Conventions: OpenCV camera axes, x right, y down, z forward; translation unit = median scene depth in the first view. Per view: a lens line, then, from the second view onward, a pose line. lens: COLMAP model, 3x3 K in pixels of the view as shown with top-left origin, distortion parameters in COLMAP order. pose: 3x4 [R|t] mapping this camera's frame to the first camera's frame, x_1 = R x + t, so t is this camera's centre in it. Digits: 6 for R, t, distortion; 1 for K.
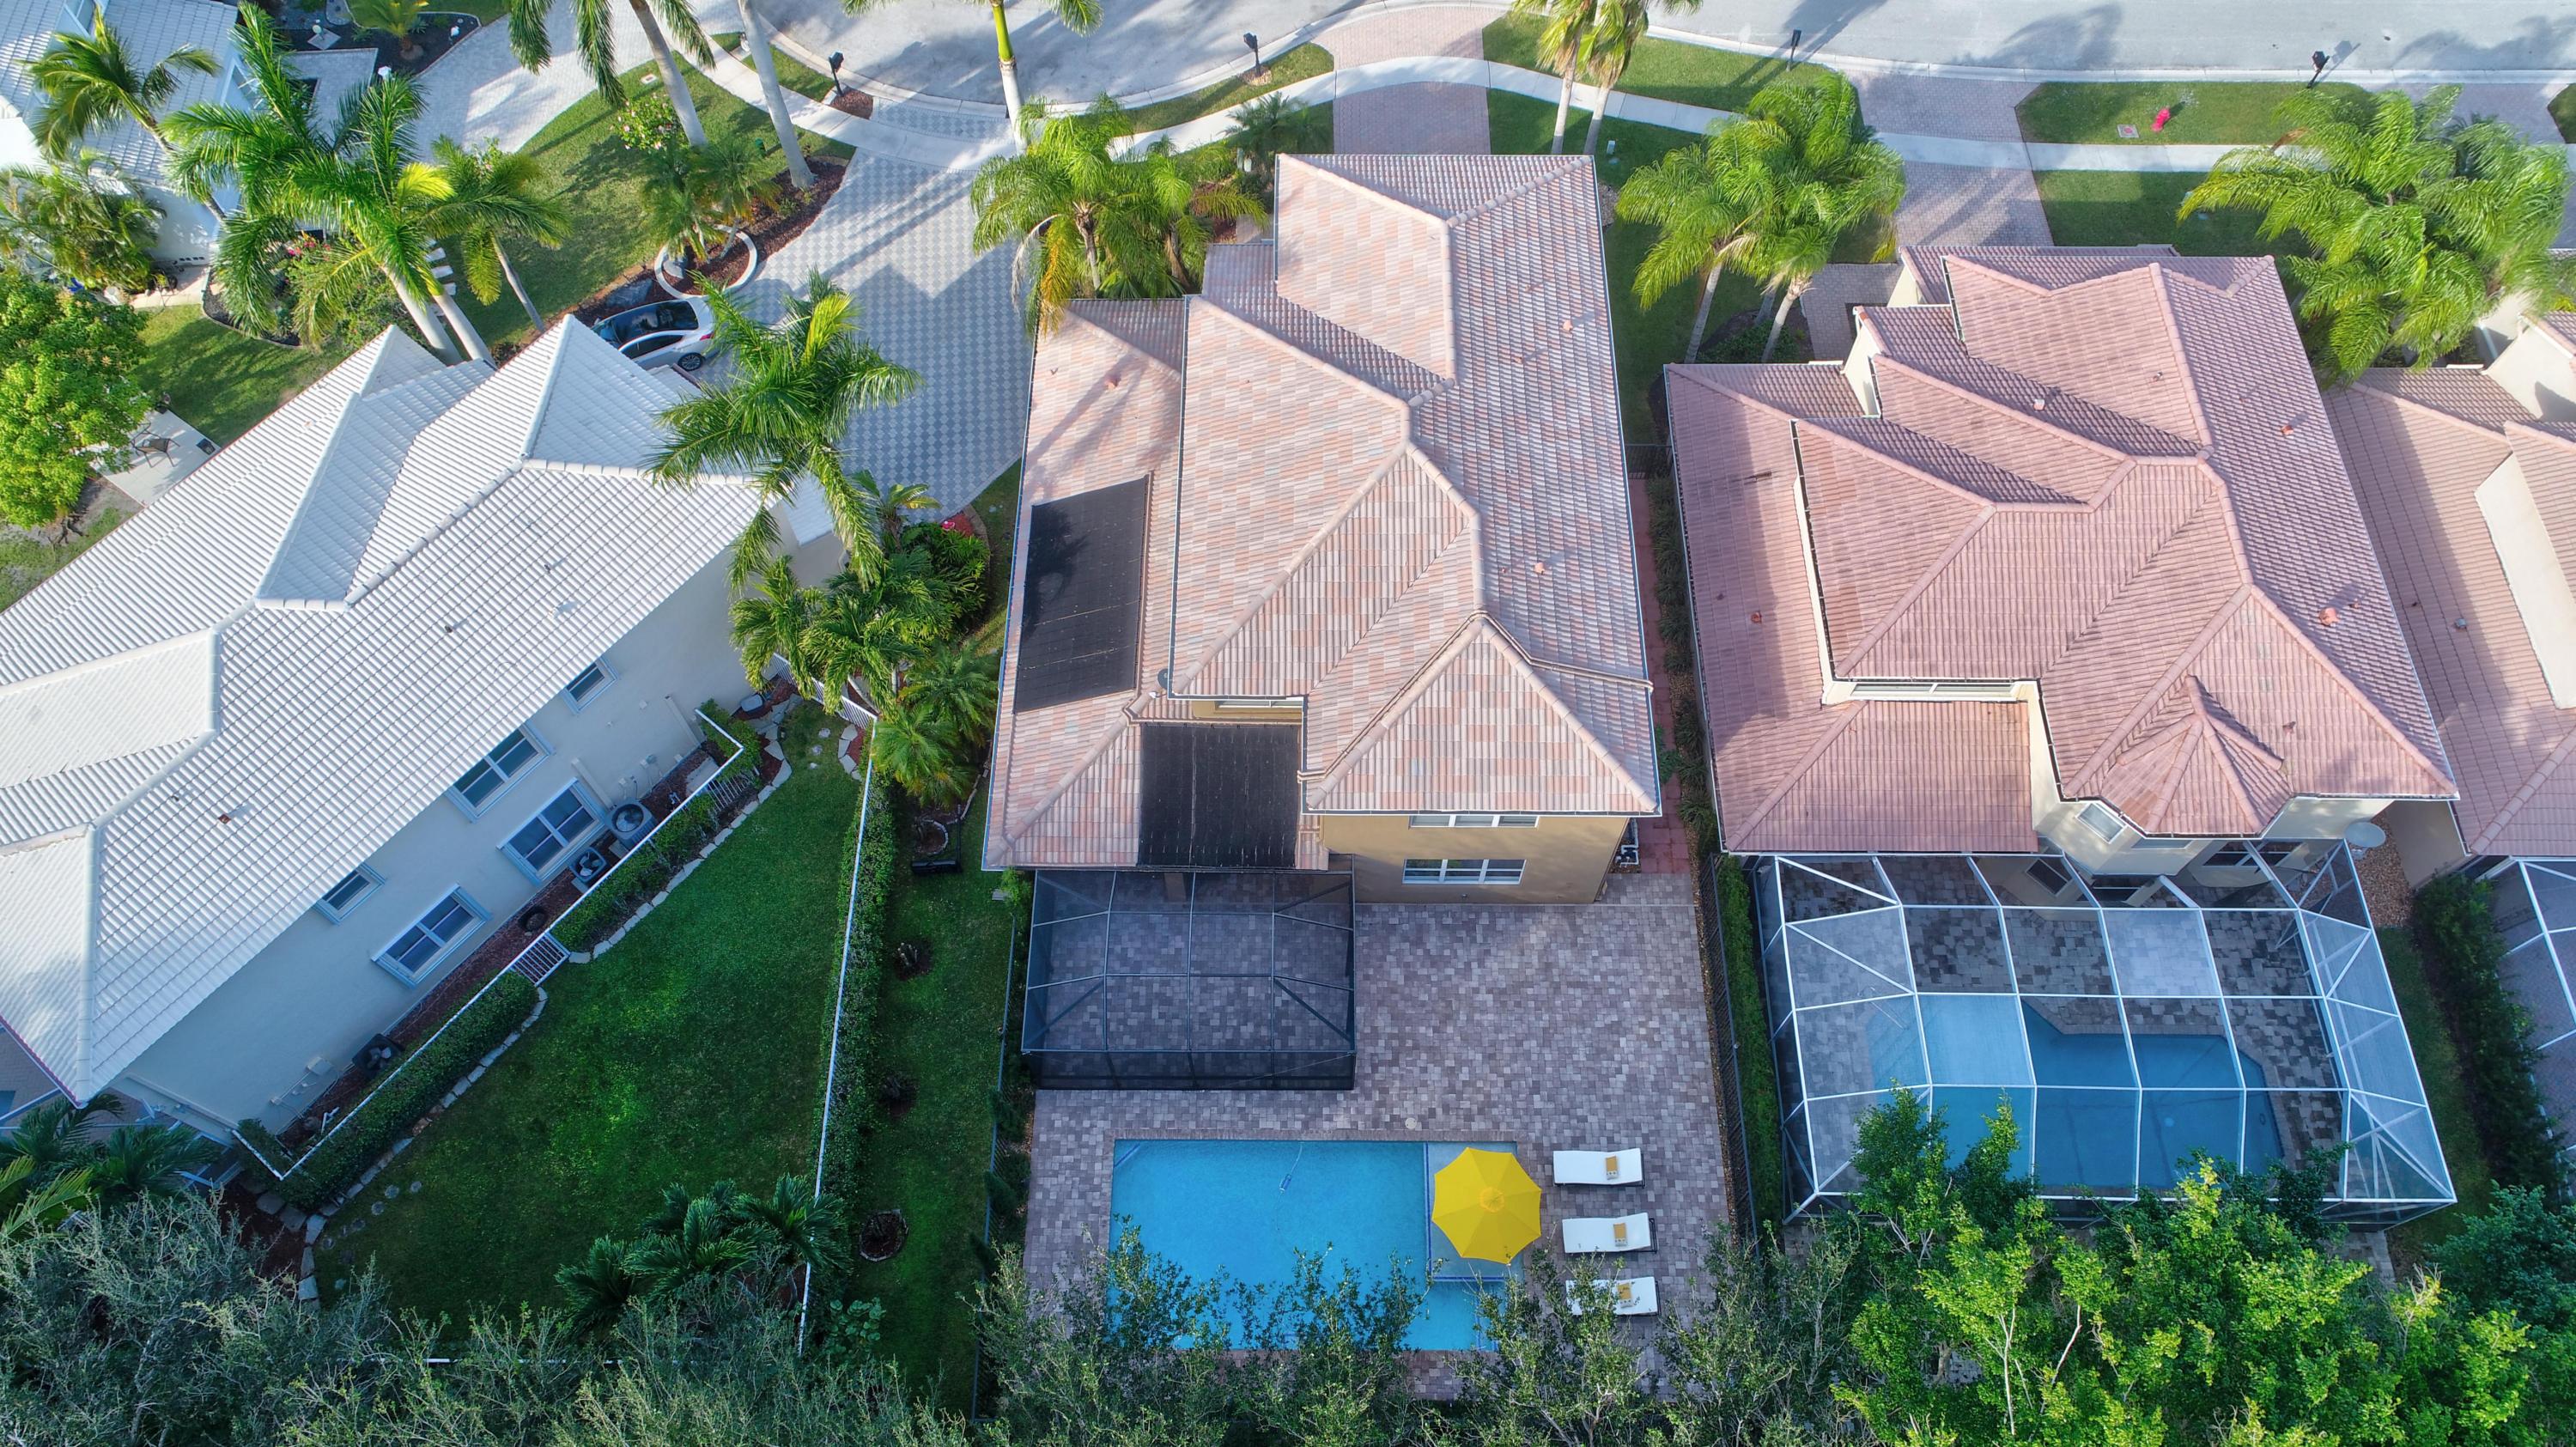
lens RADIAL K [[1733.5, 0, 1288.0], [0, 1733.5, 723.5], [0, 0, 1]] dist [-0.024001, 0.000056]
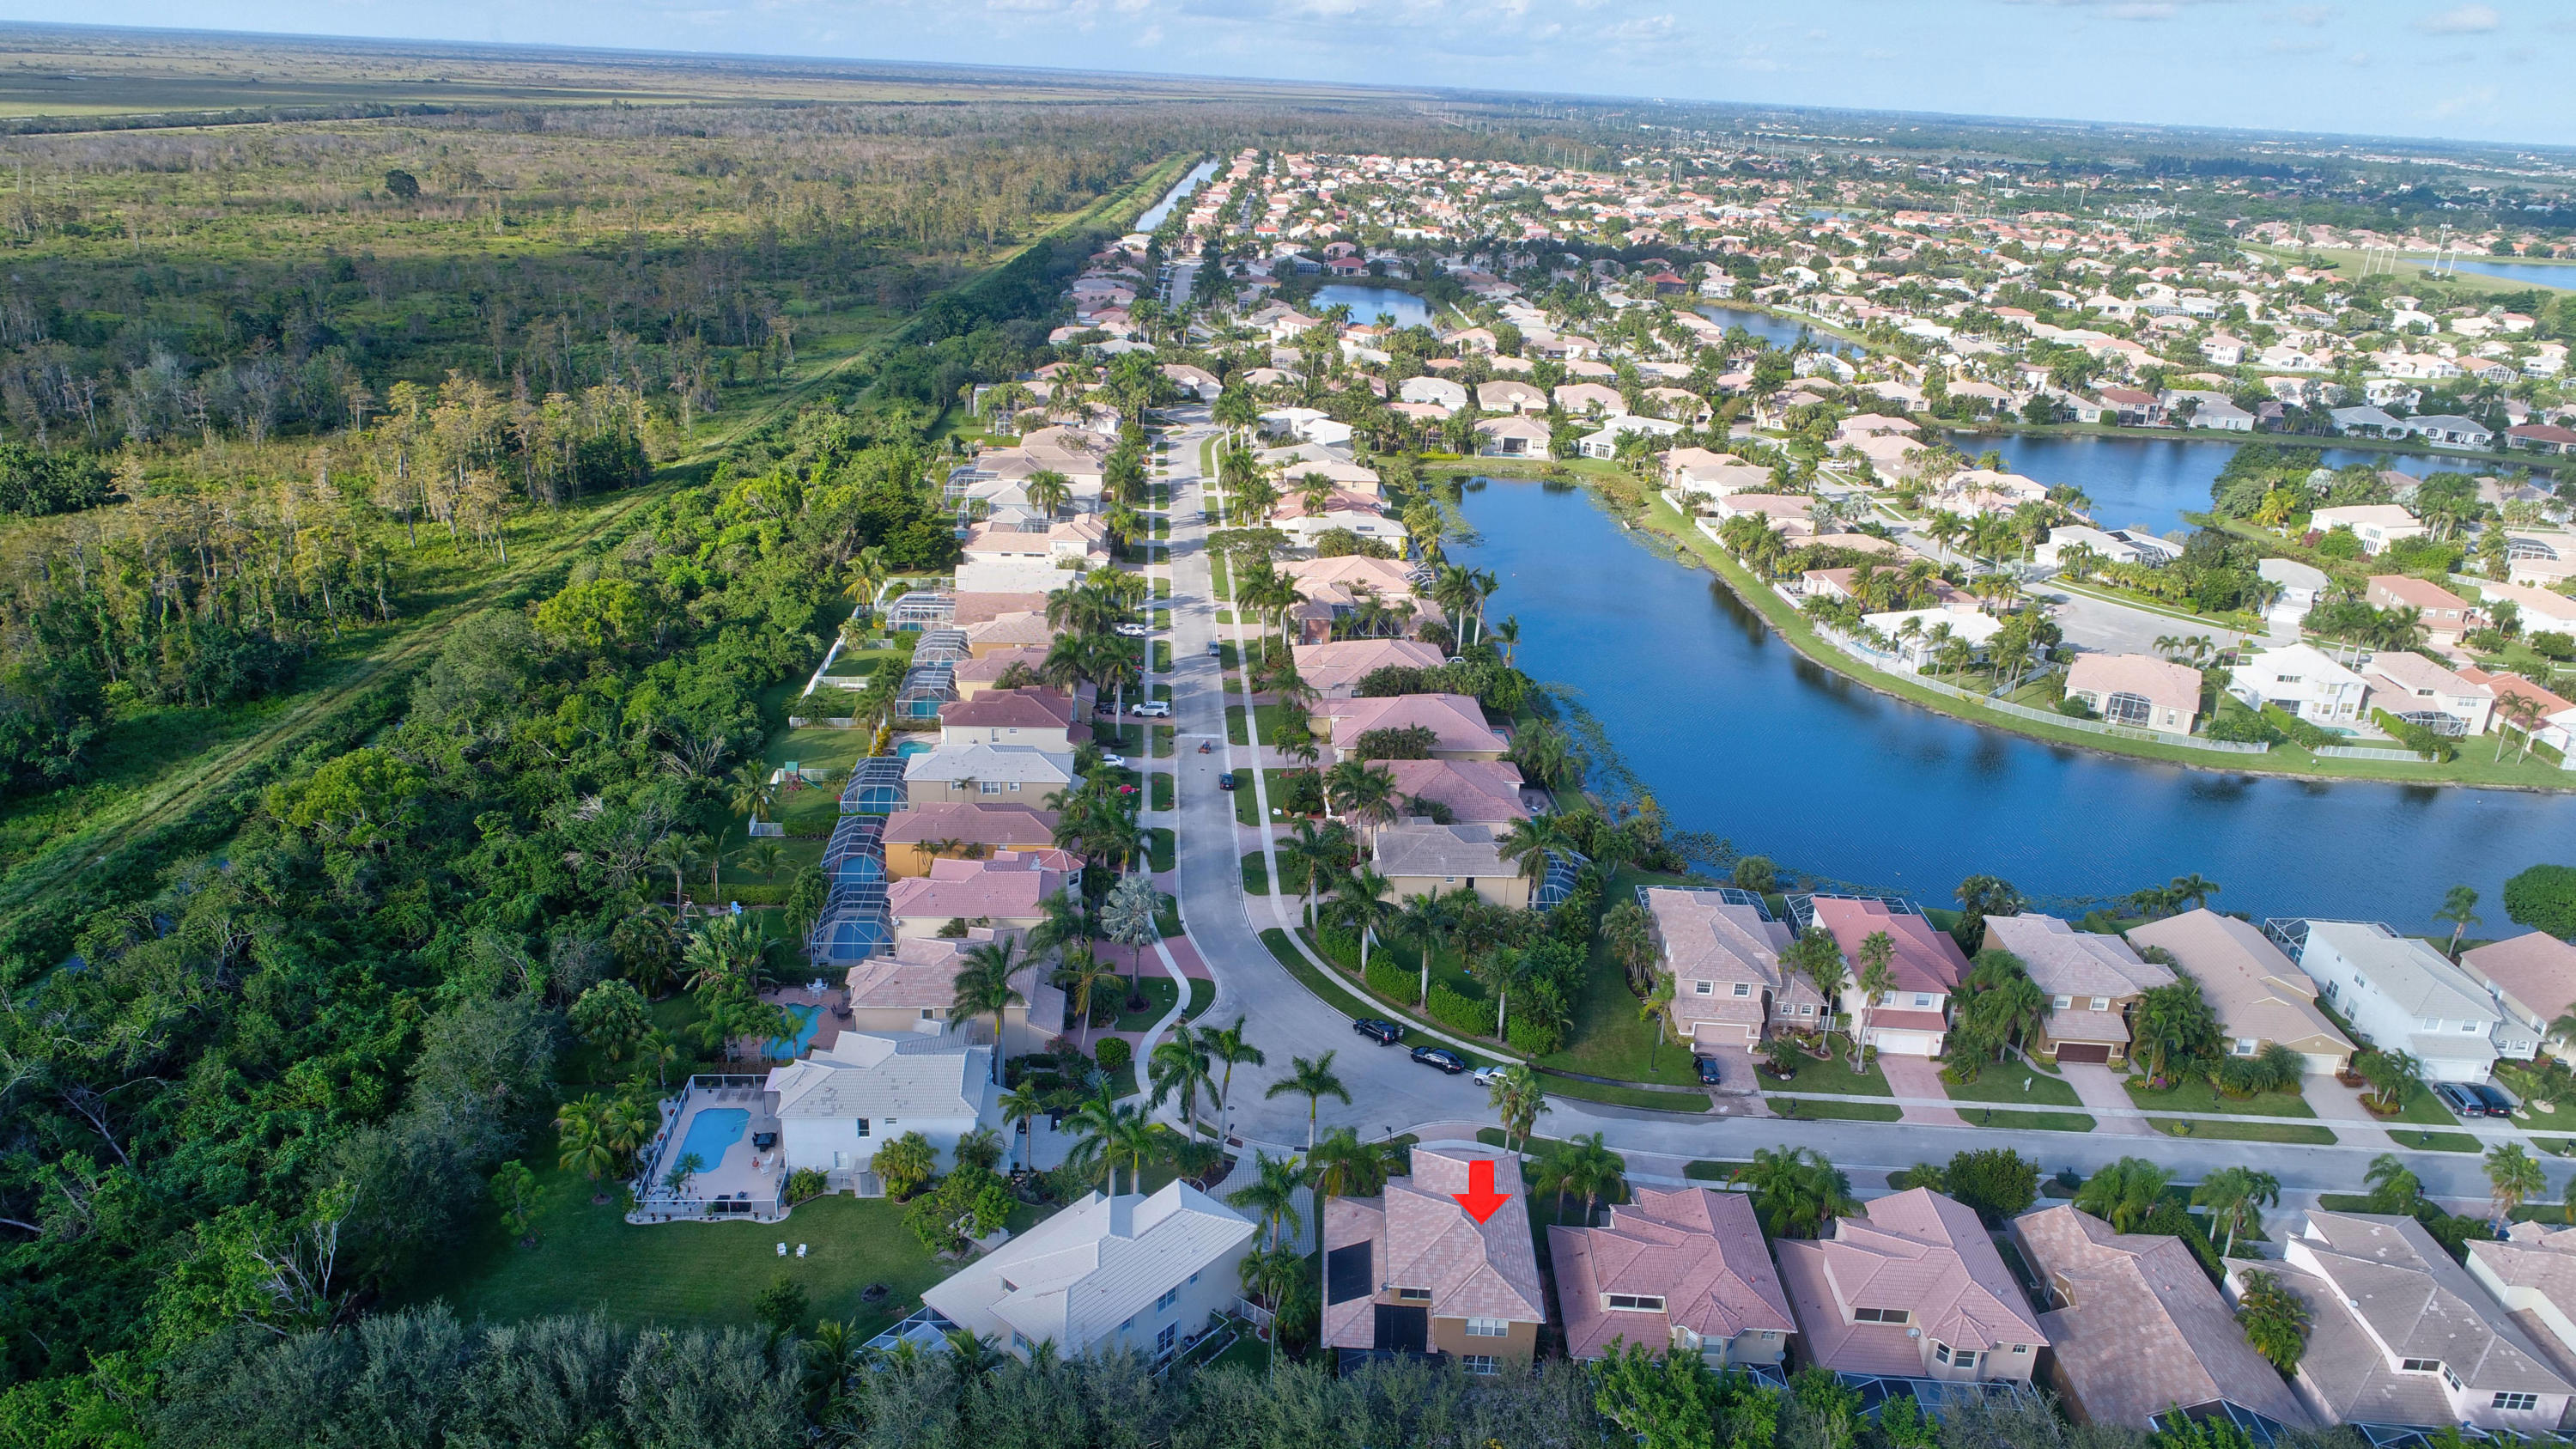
lens RADIAL K [[1733.7, 0, 1288.0], [0, 1733.7, 724.5], [0, 0, 1]] dist [-0.024001, 0.000056]
pose [[0.998915, 0.046241, -0.005471, -0.262211], [-0.037769, 0.735925, -0.676008, 1.280758], [-0.027233, 0.675482, 0.736874, -1.864999]]
